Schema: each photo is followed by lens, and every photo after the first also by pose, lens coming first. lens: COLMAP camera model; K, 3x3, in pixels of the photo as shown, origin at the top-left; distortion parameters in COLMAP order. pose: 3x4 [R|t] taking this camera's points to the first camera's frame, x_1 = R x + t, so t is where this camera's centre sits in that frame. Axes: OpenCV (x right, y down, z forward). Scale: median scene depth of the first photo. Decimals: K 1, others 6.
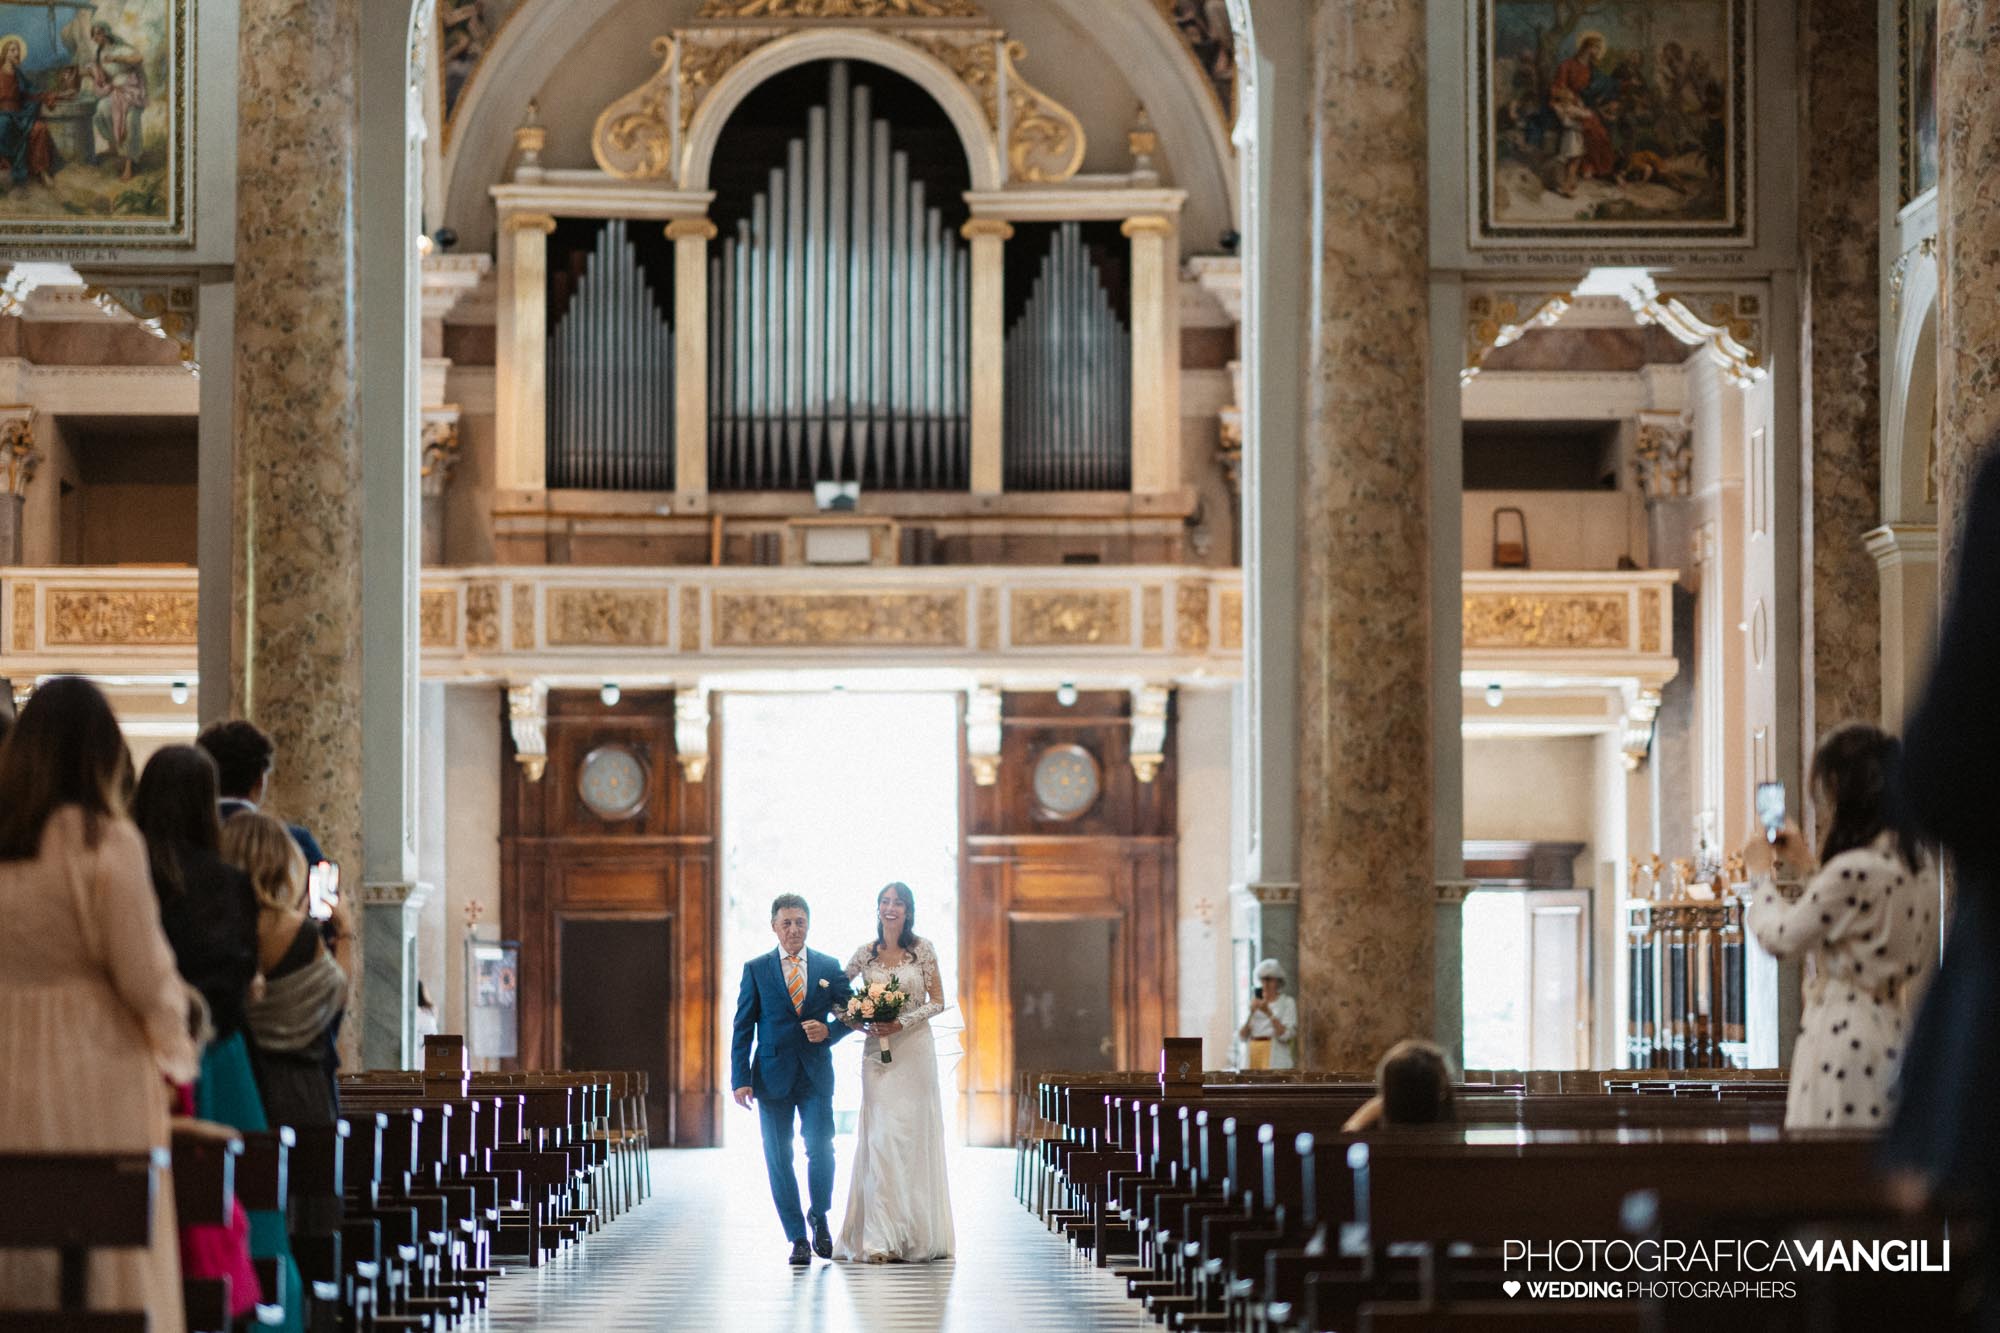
lens RADIAL K [[4832.6, 0, 992.7], [0, 4832.6, 715.6], [0, 0, 1]] dist [0.108634, -0.164945]
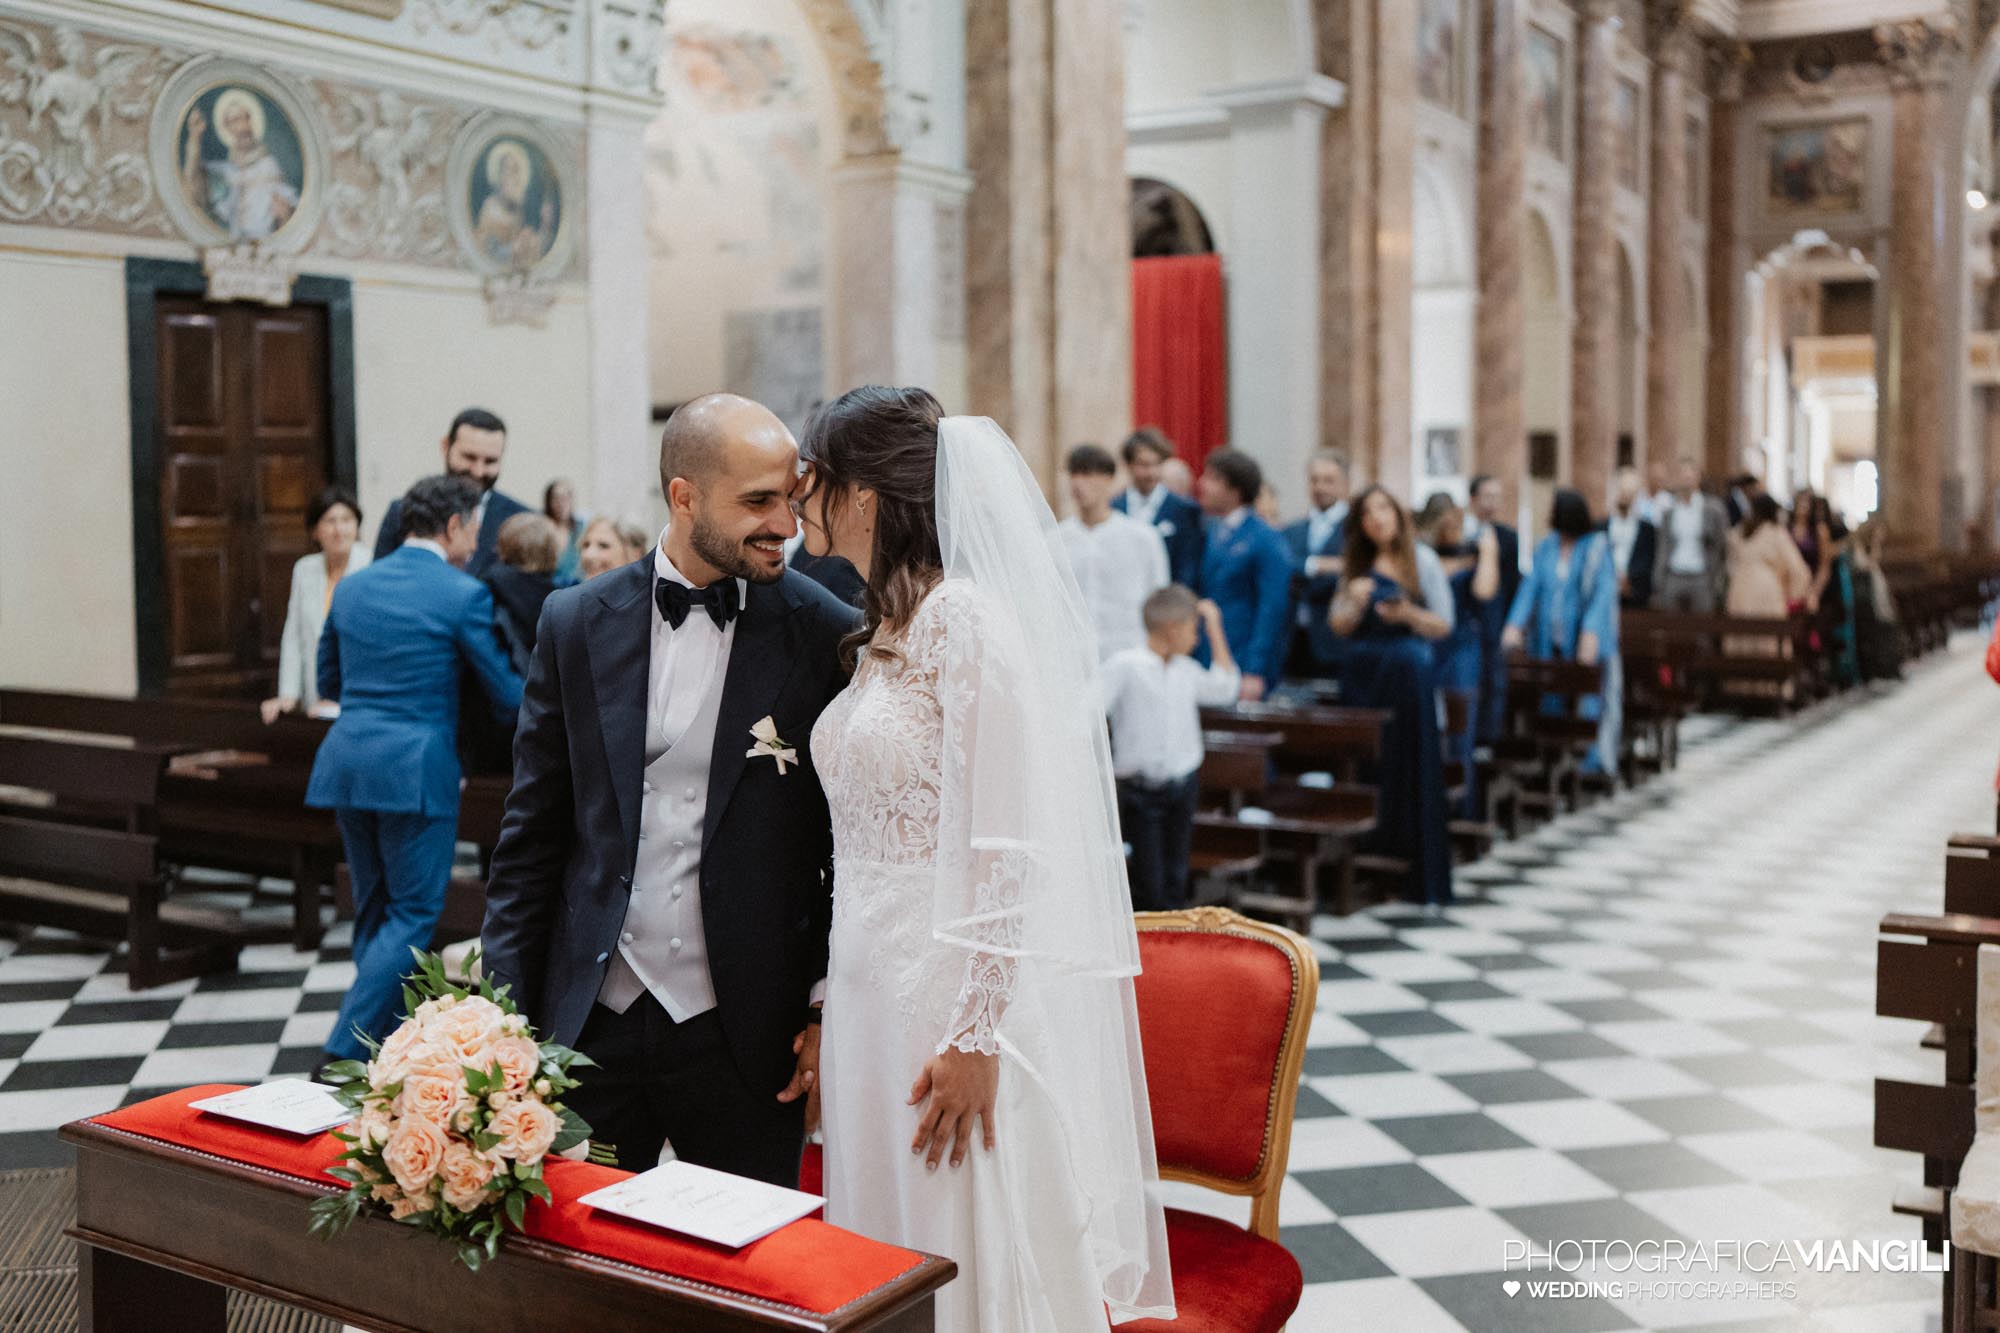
lens RADIAL K [[2016.1, 0, 947.5], [0, 2016.1, 601.3], [0, 0, 1]] dist [-0.007680, -0.008371]
pose [[0.822898, 0.029198, -0.567438, 0.034208], [0.036664, 0.993869, 0.104311, -0.022092], [0.567005, -0.106642, 0.816782, -0.136577]]
